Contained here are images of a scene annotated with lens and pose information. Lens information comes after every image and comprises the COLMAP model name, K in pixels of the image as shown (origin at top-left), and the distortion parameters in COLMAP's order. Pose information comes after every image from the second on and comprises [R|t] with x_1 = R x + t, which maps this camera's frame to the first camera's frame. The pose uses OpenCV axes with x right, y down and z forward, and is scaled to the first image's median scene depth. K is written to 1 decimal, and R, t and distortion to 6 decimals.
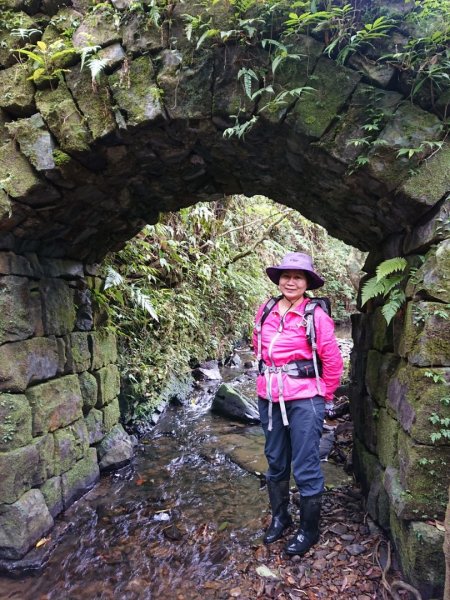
lens RADIAL K [[438.7, 0, 224.8], [0, 438.7, 300.6], [0, 0, 1]] dist [0.142308, -0.188209]
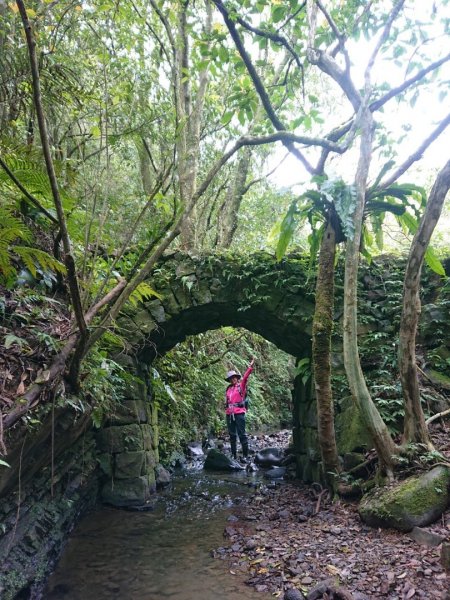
lens RADIAL K [[429.3, 0, 229.9], [0, 429.3, 290.5], [0, 0, 1]] dist [0.078963, -0.032394]
pose [[0.990887, 0.016311, 0.133708, -0.335352], [0.021123, 0.961545, -0.273833, 0.177618], [-0.133033, 0.274162, 0.952438, -1.236678]]
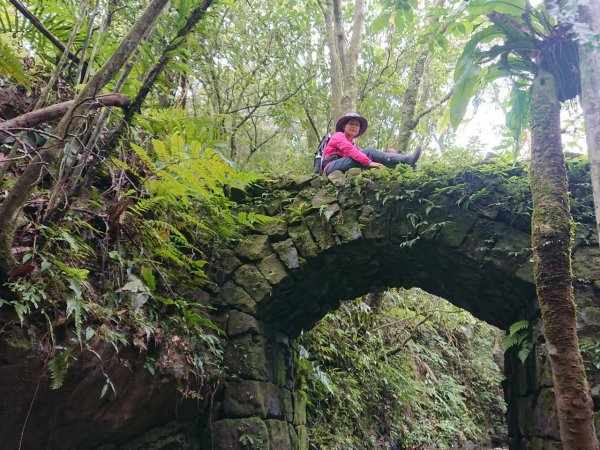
lens RADIAL K [[438.7, 0, 297.6], [0, 438.7, 221.4], [0, 0, 1]] dist [0.142308, -0.188209]
pose [[0.991385, -0.030684, -0.127334, -0.156320], [-0.025042, 0.909834, -0.414217, 0.236530], [0.128563, 0.413837, 0.901227, -0.577681]]
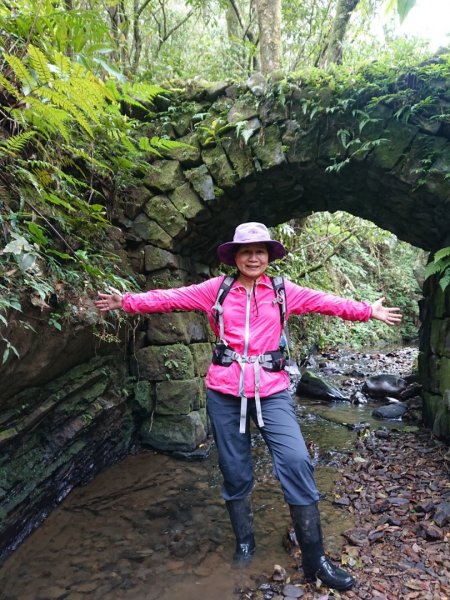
lens RADIAL K [[438.7, 0, 225.8], [0, 438.7, 302.7], [0, 0, 1]] dist [0.142308, -0.188209]
pose [[0.991170, -0.013091, -0.131948, -0.134769], [0.006163, 0.998587, -0.052778, 0.149458], [0.132453, 0.051499, 0.989851, -0.500873]]
